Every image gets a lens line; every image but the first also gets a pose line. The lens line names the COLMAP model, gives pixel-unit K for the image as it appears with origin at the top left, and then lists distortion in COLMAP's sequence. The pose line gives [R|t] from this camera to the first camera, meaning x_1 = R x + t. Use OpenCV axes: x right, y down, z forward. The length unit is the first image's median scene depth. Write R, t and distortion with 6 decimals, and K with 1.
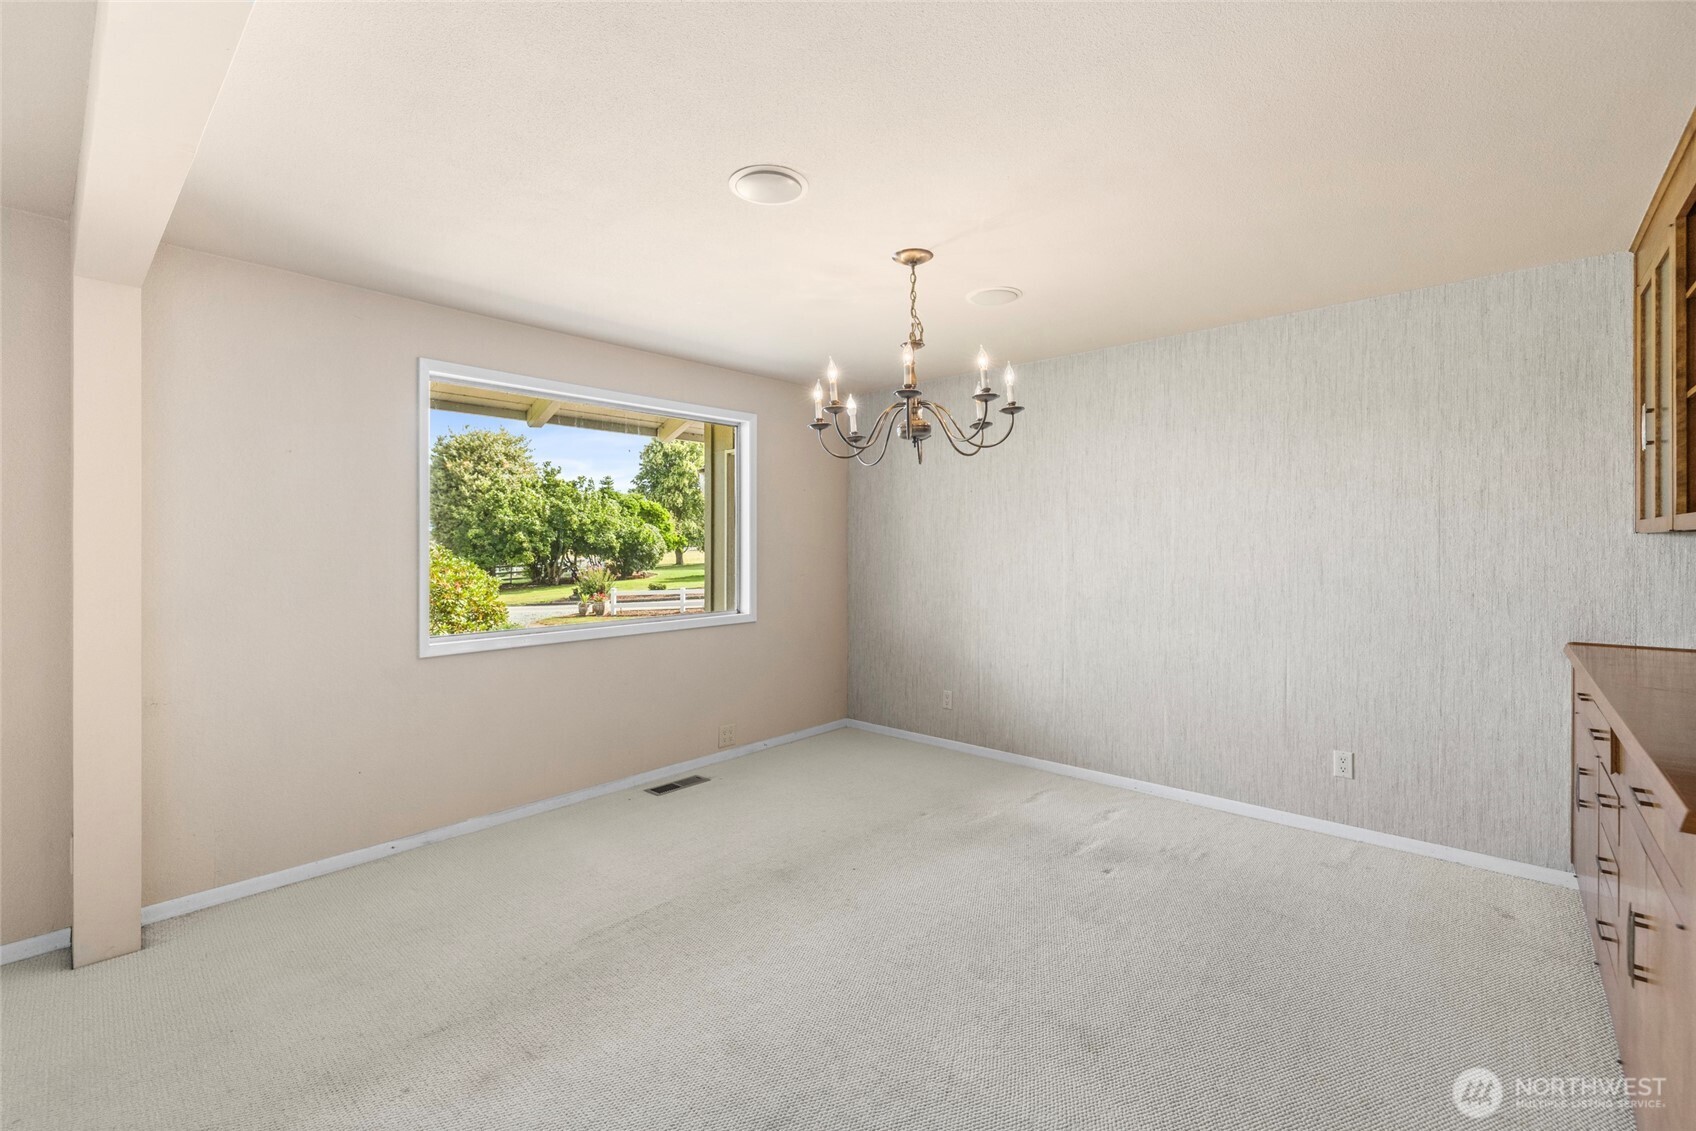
lens RADIAL K [[716.0, 0, 843.1], [0, 716.0, 555.4], [0, 0, 1]] dist [-0.000591, 0.001222]
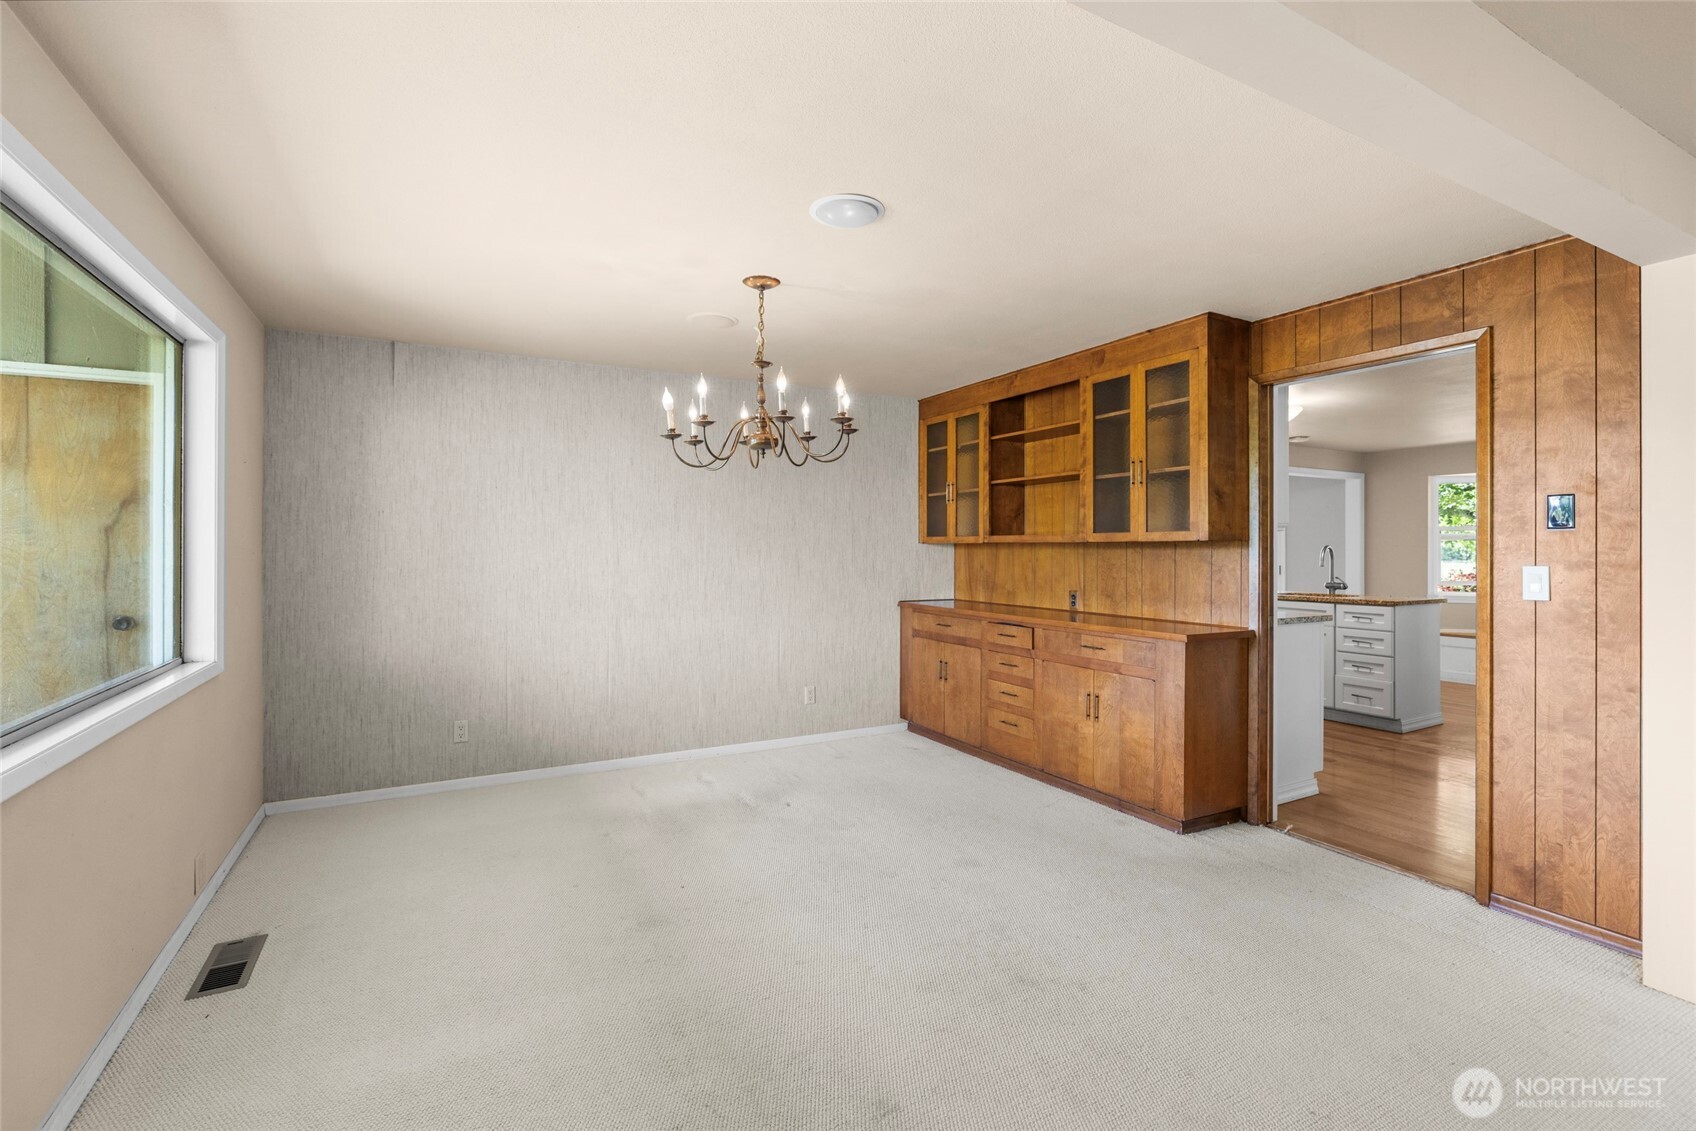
lens RADIAL K [[731.3, 0, 843.5], [0, 731.3, 552.7], [0, 0, 1]] dist [-0.014182, 0.000368]
pose [[0.349321, -0.002769, 0.936999, -0.585998], [0.011196, 0.999937, -0.001219, -0.003453], [-0.936936, 0.010916, 0.349330, 0.324105]]
